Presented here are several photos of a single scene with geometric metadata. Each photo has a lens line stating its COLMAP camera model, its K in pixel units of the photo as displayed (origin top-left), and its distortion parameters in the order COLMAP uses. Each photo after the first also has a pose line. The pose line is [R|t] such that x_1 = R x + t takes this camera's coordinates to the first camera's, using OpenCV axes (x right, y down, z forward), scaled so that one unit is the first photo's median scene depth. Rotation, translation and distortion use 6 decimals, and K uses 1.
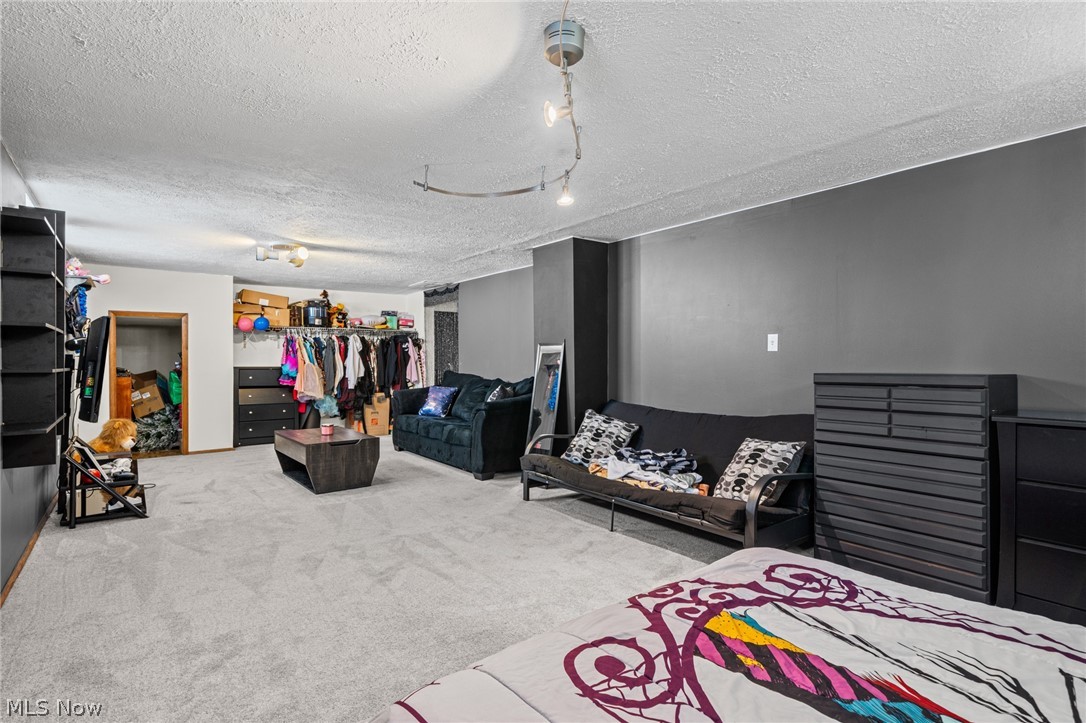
lens RADIAL K [[523.9, 0, 542.7], [0, 523.9, 361.5], [0, 0, 1]] dist [-0.002269, -0.000026]
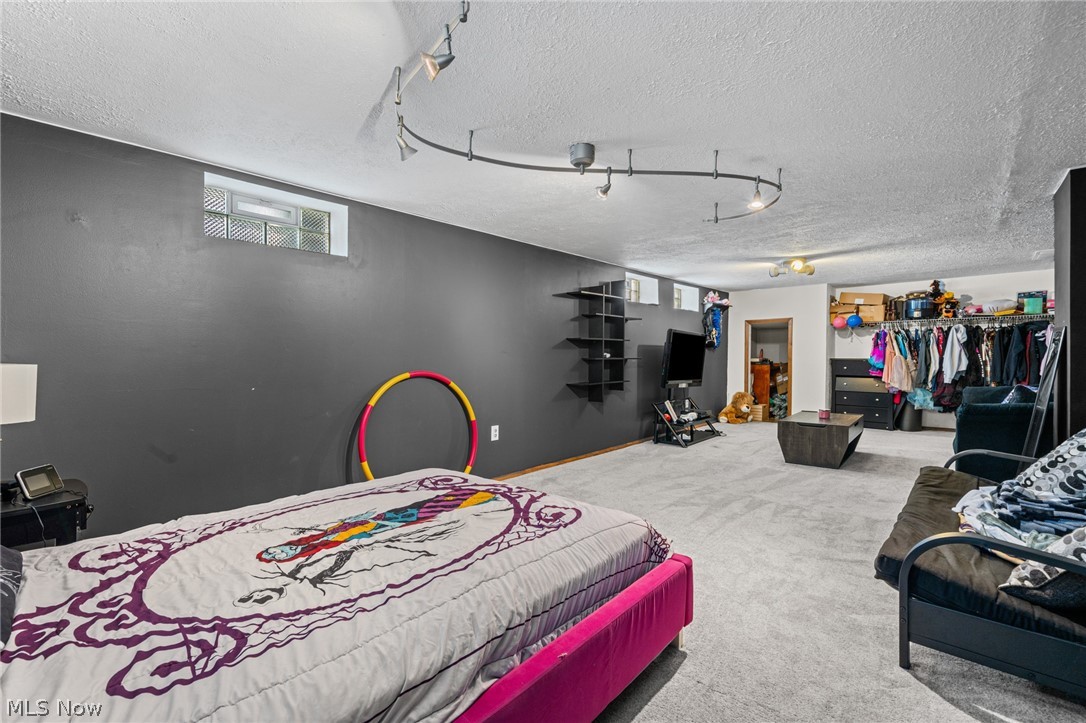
lens RADIAL K [[465.9, 0, 546.1], [0, 465.9, 355.4], [0, 0, 1]] dist [0.001010, -0.000044]
pose [[0.208174, 0.002223, -0.978089, 0.308178], [0.001991, 0.999994, 0.002696, -0.001202], [0.978090, -0.002509, 0.208169, 0.131550]]
